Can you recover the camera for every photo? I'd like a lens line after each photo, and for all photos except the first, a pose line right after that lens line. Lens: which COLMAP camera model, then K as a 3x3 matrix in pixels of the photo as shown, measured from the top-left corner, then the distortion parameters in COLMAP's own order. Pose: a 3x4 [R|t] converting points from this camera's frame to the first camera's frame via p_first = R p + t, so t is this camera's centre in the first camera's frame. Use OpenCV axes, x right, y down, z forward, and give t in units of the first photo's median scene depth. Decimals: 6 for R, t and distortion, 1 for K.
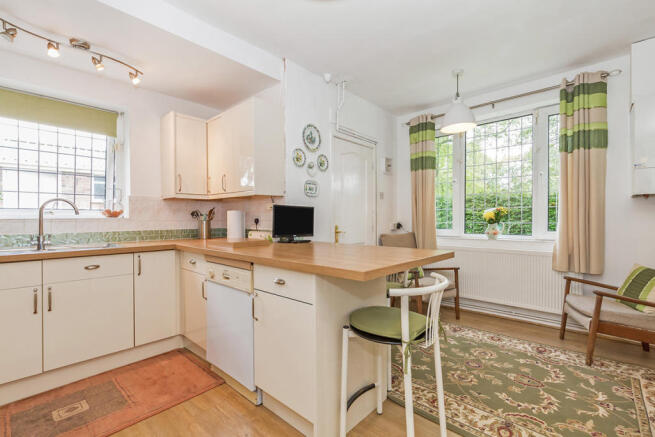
lens RADIAL K [[296.3, 0, 328.8], [0, 296.3, 217.7], [0, 0, 1]] dist [-0.004567, -0.001529]
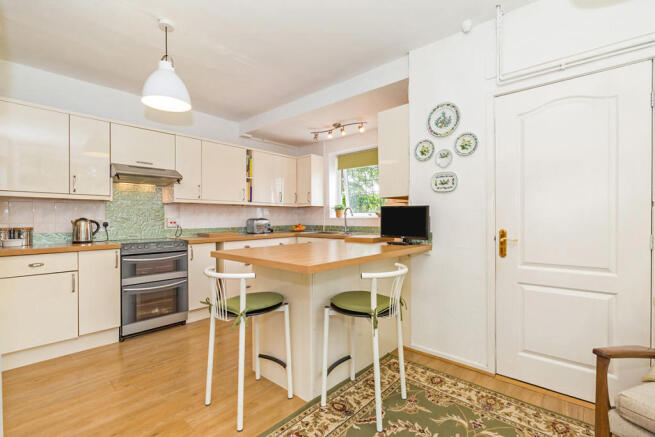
lens RADIAL K [[296.3, 0, 328.9], [0, 296.3, 218.7], [0, 0, 1]] dist [-0.004567, -0.001529]
pose [[0.002112, 0.001906, -0.999996, 0.761275], [0.001712, 0.999997, 0.001909, -0.000703], [0.999996, -0.001716, 0.002108, 0.691792]]
